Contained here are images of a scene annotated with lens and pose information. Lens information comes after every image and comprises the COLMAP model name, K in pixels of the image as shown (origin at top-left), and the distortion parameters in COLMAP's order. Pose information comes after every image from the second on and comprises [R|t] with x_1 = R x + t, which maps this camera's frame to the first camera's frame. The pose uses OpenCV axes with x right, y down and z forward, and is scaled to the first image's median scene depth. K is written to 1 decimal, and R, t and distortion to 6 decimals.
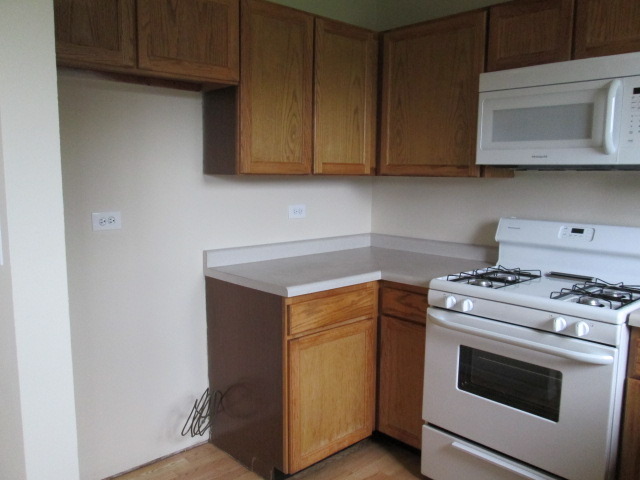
lens RADIAL K [[537.7, 0, 319.9], [0, 537.7, 242.1], [0, 0, 1]] dist [-0.037023, 0.007848]
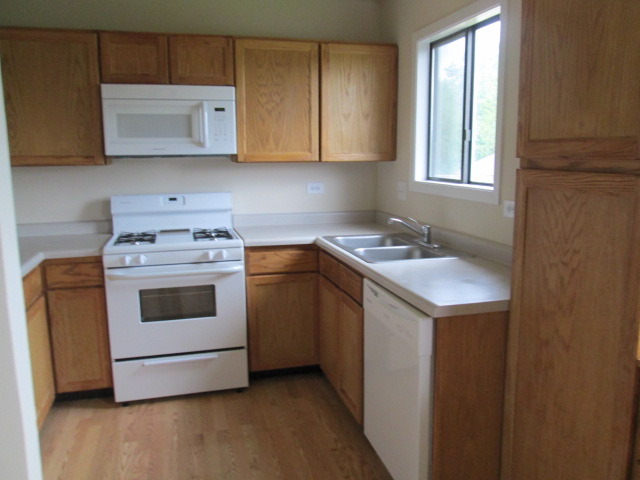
lens RADIAL K [[537.7, 0, 319.9], [0, 537.7, 242.1], [0, 0, 1]] dist [-0.037023, 0.007848]
pose [[0.446723, -0.157736, 0.880658, -0.651198], [0.126575, 0.985577, 0.112321, -0.019304], [-0.885673, 0.061293, 0.460246, -0.028333]]
